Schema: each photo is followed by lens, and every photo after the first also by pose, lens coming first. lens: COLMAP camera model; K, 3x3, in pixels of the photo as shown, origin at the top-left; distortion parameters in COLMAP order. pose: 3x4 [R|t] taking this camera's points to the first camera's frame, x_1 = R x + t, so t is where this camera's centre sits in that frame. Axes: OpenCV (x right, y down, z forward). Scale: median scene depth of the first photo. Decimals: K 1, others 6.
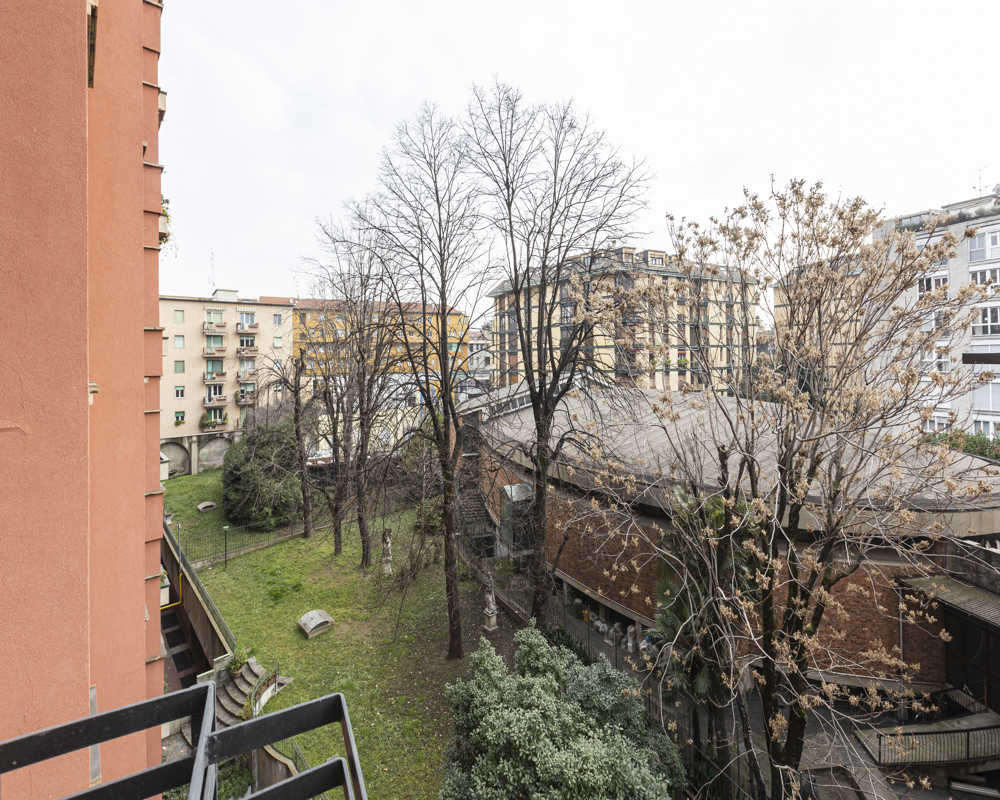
lens RADIAL K [[429.9, 0, 502.4], [0, 429.9, 353.1], [0, 0, 1]] dist [0.002077, 0.000126]
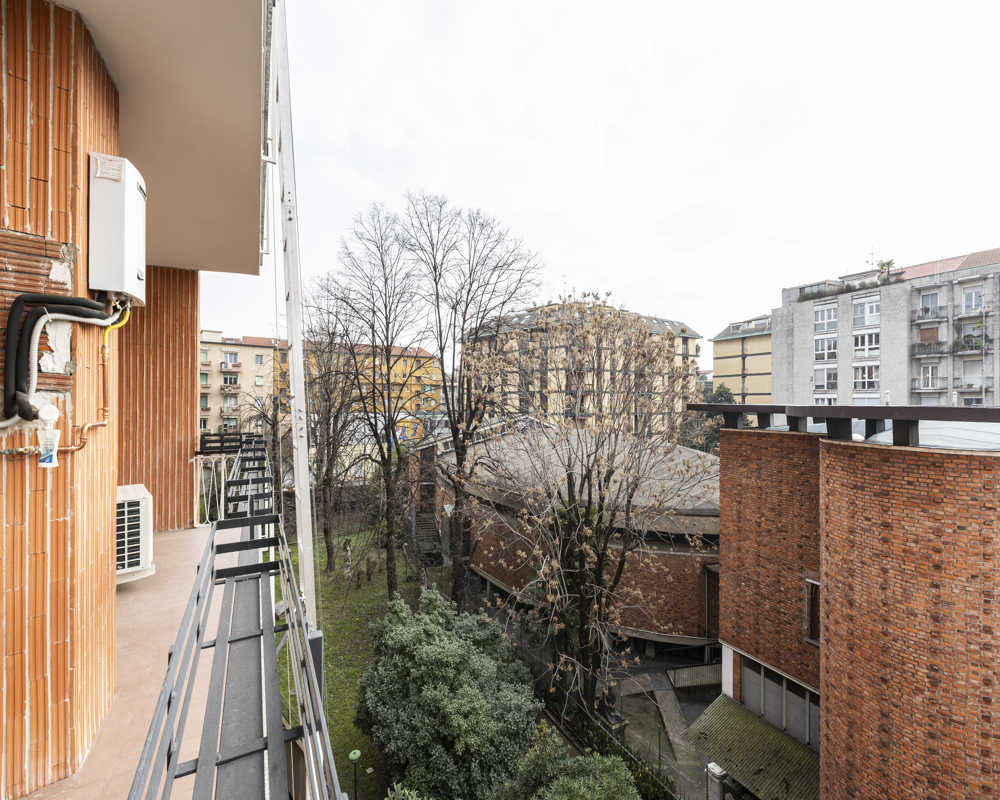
lens RADIAL K [[450.1, 0, 505.4], [0, 450.1, 400.7], [0, 0, 1]] dist [-0.000203, -0.000379]
pose [[0.999621, 0.021309, 0.017420, 0.141637], [-0.021558, 0.999666, 0.014254, -0.008098], [-0.017110, -0.014624, 0.999747, -0.258451]]
